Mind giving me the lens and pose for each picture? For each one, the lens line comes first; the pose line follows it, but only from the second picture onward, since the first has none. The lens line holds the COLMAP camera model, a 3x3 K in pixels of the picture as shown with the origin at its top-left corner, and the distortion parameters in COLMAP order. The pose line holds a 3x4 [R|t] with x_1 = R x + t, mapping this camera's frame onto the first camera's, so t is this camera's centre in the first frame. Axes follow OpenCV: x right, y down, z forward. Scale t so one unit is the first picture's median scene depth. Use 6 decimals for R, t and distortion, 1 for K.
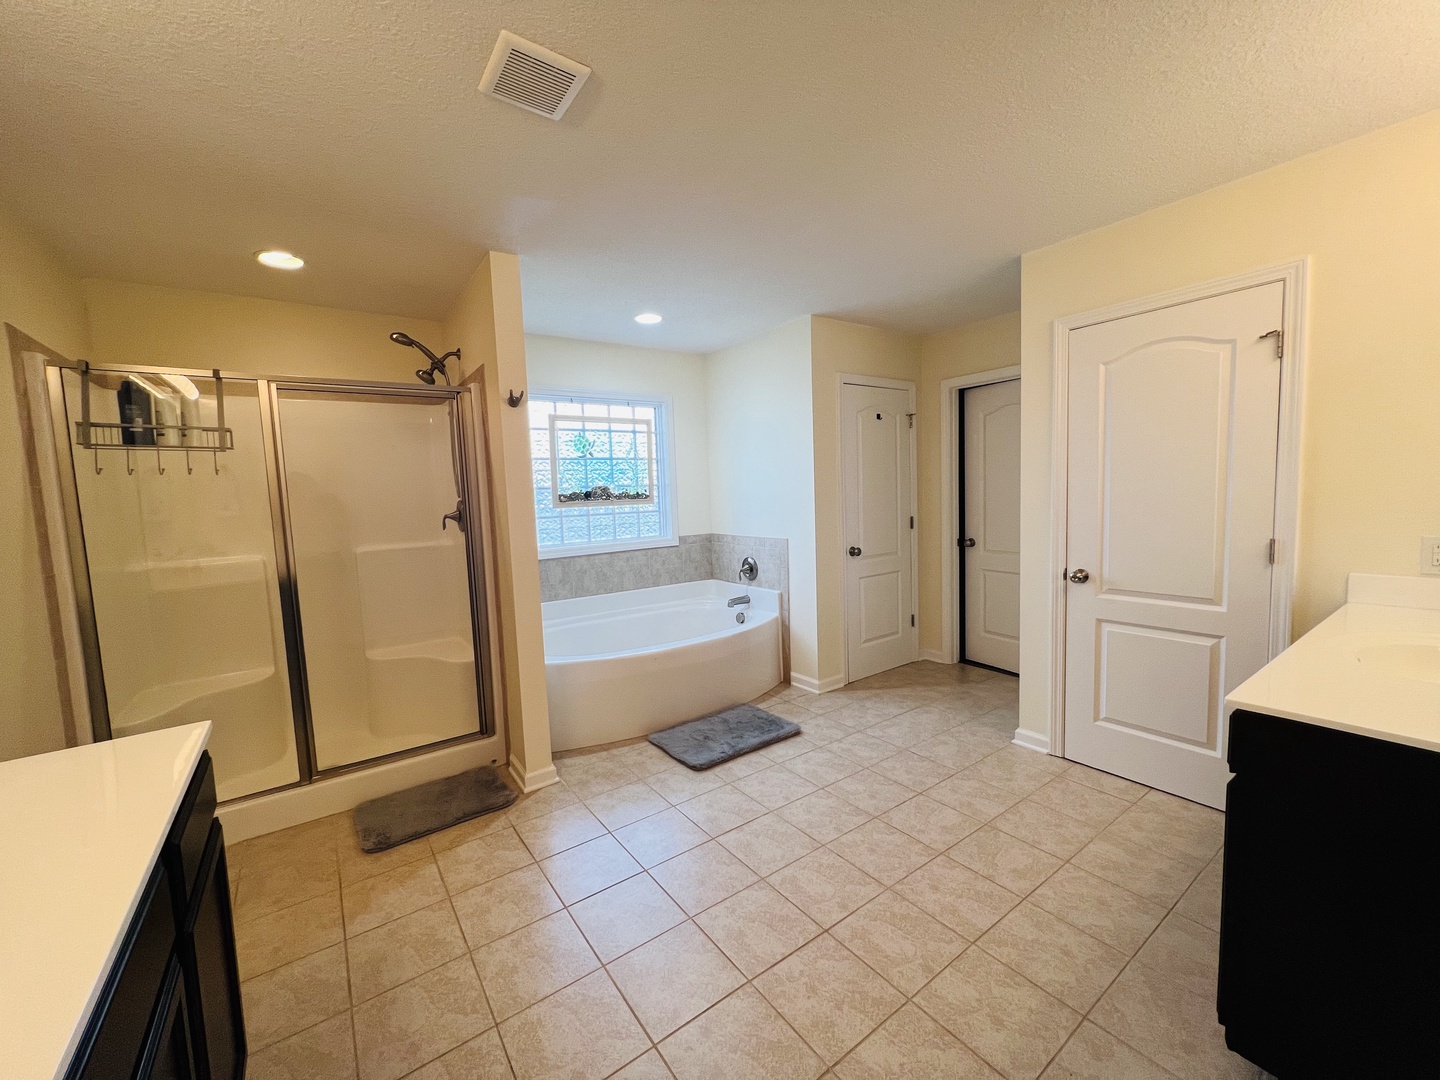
lens RADIAL K [[579.7, 0, 721.3], [0, 579.7, 541.1], [0, 0, 1]] dist [-0.000321, 0.000044]
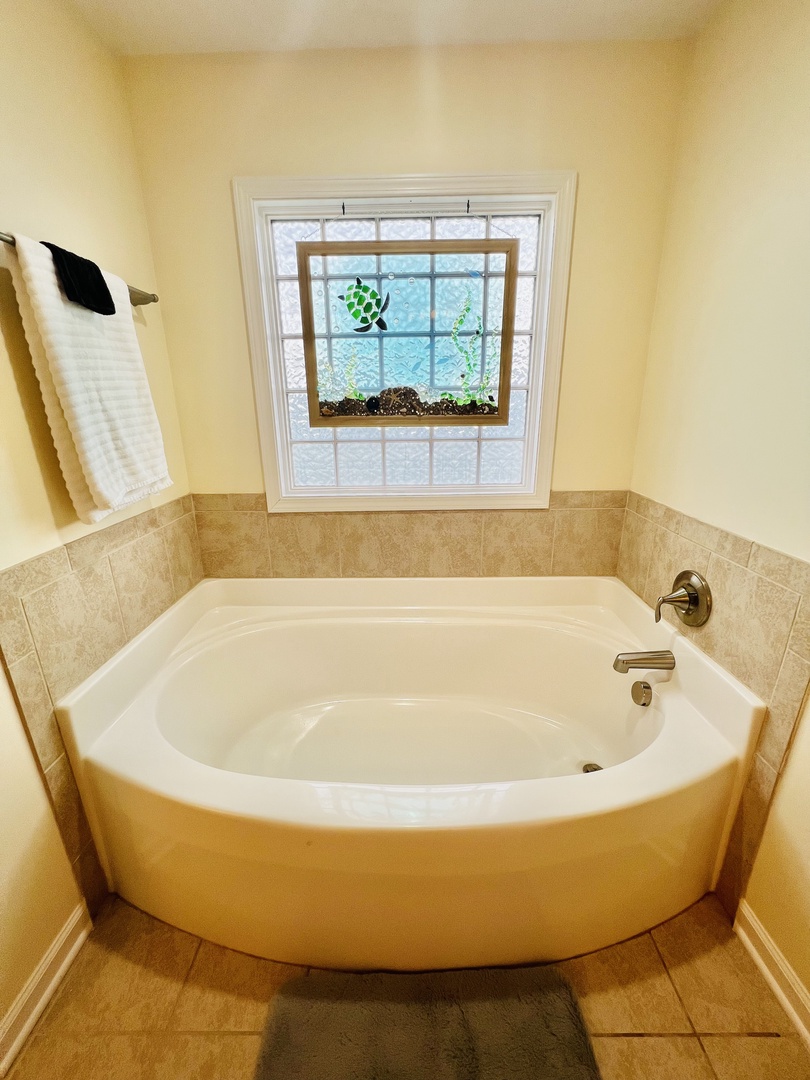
lens RADIAL K [[434.8, 0, 402.7], [0, 434.8, 538.3], [0, 0, 1]] dist [-0.000321, 0.000044]
pose [[0.804788, 0.201602, -0.558277, 0.048940], [-0.066167, 0.965162, 0.253150, -0.061415], [0.589863, -0.166793, 0.790090, 0.647506]]
